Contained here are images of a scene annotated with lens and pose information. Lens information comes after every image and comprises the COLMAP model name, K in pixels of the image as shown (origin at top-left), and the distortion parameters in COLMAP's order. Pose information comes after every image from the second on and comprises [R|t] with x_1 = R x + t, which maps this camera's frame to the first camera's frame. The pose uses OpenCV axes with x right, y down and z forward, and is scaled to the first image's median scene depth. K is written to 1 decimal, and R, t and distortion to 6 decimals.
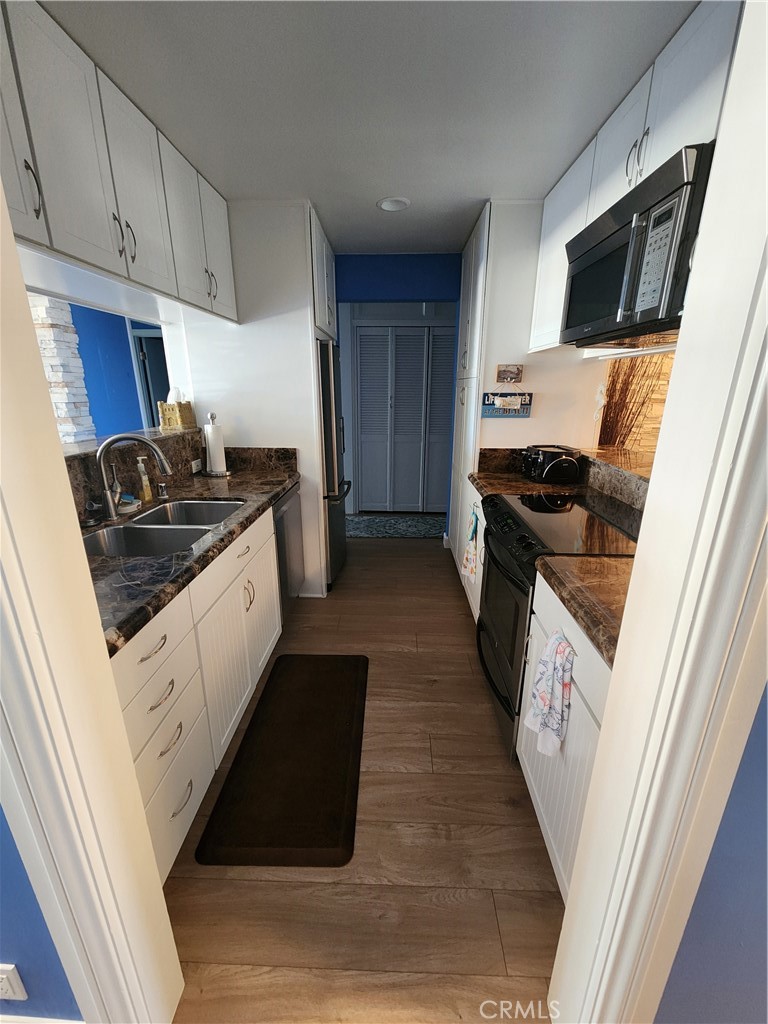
lens RADIAL K [[416.6, 0, 386.4], [0, 416.6, 516.3], [0, 0, 1]] dist [0.003645, 0.000256]
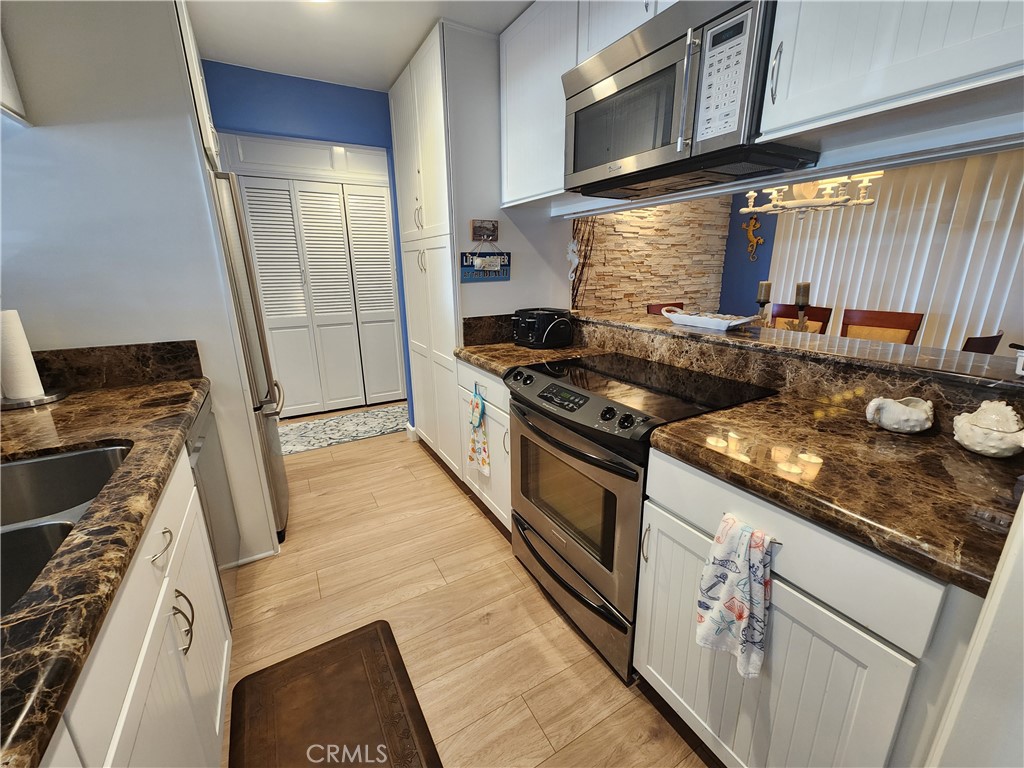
lens RADIAL K [[416.6, 0, 515.5], [0, 416.6, 382.8], [0, 0, 1]] dist [0.003645, 0.000256]
pose [[0.850831, -0.155773, 0.501818, -0.139203], [0.171354, 0.985091, 0.015260, -0.028757], [-0.496714, 0.073004, 0.864839, 0.231402]]
